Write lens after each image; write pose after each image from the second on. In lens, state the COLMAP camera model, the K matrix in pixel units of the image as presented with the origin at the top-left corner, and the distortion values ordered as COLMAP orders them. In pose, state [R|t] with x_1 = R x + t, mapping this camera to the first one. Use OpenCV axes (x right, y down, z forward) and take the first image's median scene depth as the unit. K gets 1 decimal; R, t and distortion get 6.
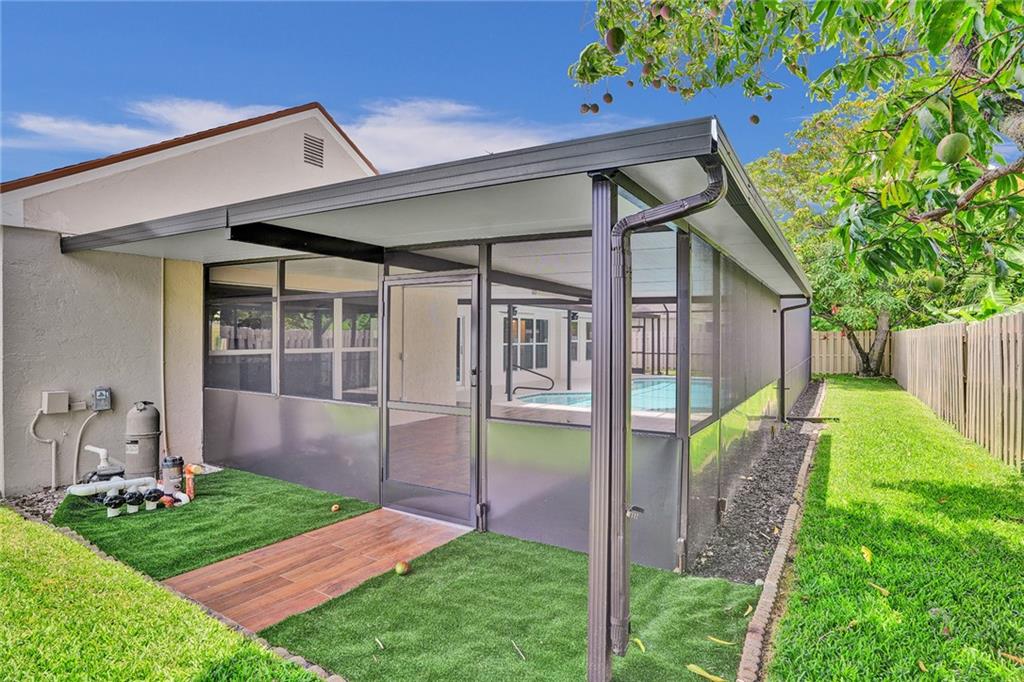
lens RADIAL K [[527.6, 0, 511.9], [0, 527.6, 336.6], [0, 0, 1]] dist [-0.000405, 0.000000]
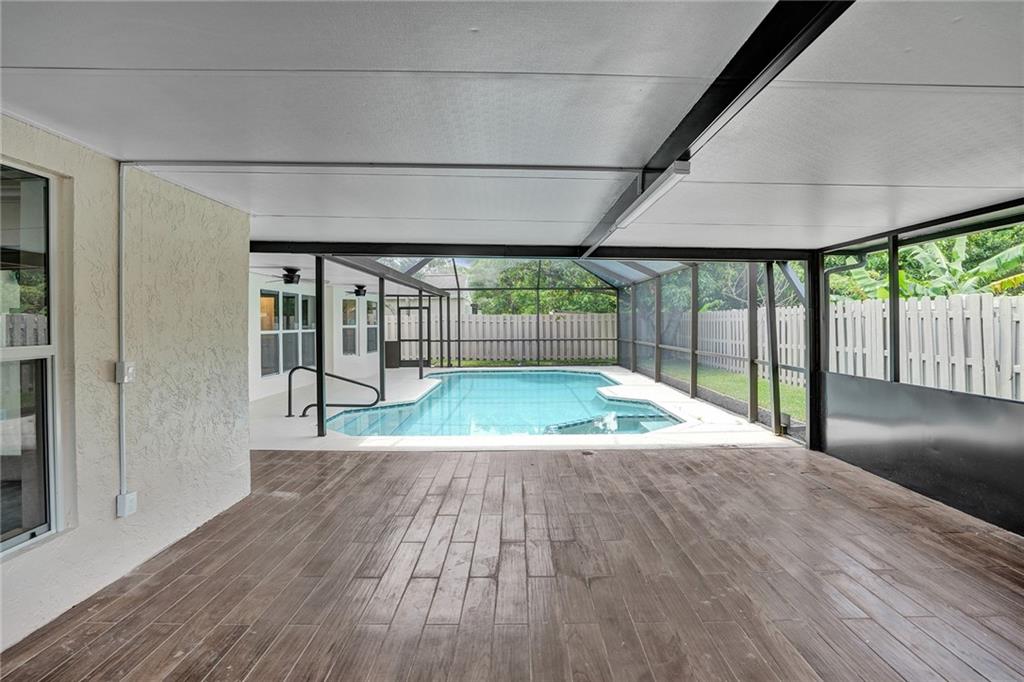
lens RADIAL K [[535.4, 0, 524.3], [0, 535.4, 320.0], [0, 0, 1]] dist [-0.047239, 0.018793]
pose [[0.838401, -0.005298, 0.545028, -0.073154], [0.007907, 0.999966, -0.002443, 0.003162], [-0.544996, 0.006358, 0.838414, 0.246339]]
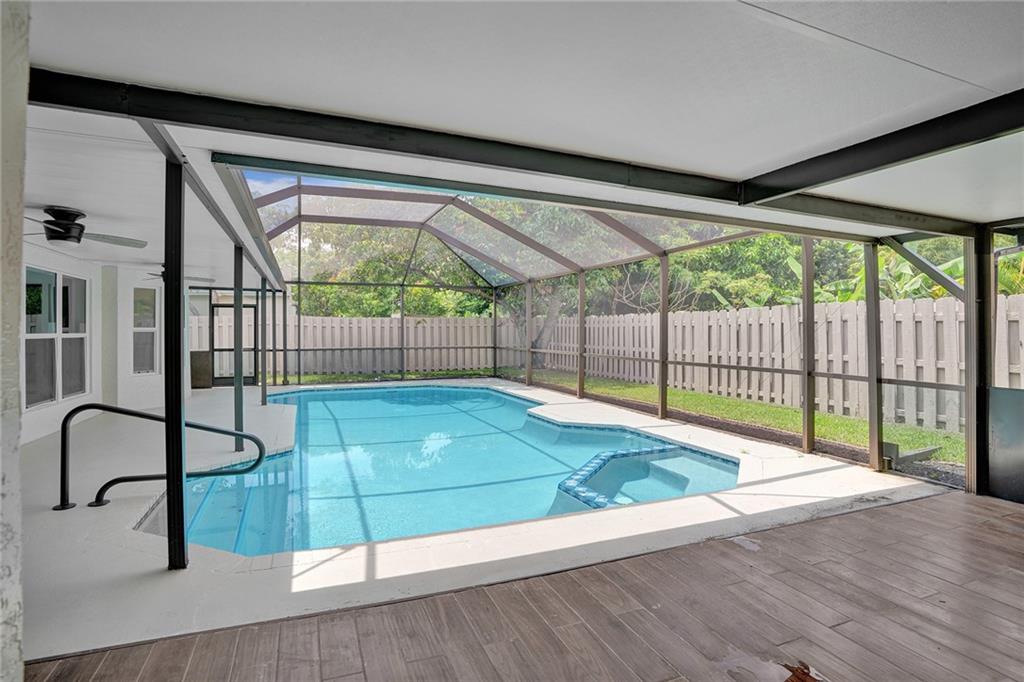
lens RADIAL K [[535.4, 0, 513.3], [0, 535.4, 333.2], [0, 0, 1]] dist [-0.047239, 0.018793]
pose [[0.592345, -0.010117, 0.805621, -0.061524], [0.002645, 0.999940, 0.010613, 0.006632], [-0.805680, -0.004156, 0.592336, 0.421212]]
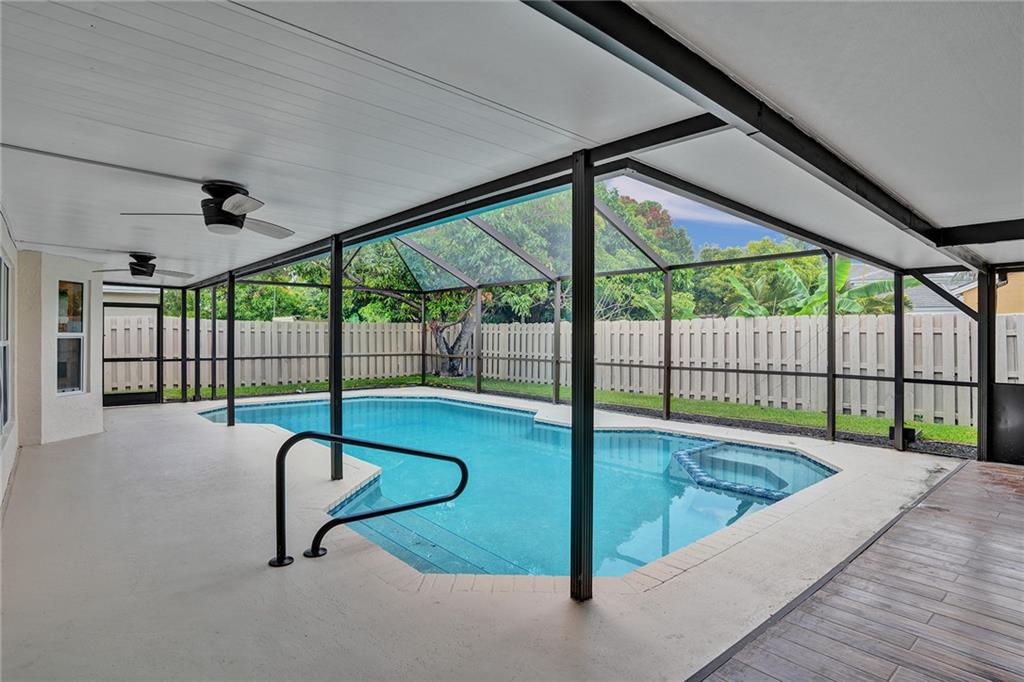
lens RADIAL K [[535.4, 0, 506.6], [0, 535.4, 333.9], [0, 0, 1]] dist [-0.047239, 0.018793]
pose [[0.296094, 0.000429, 0.955159, -0.131799], [-0.005117, 0.999986, 0.001137, 0.004576], [-0.955145, -0.005224, 0.296092, 0.552993]]
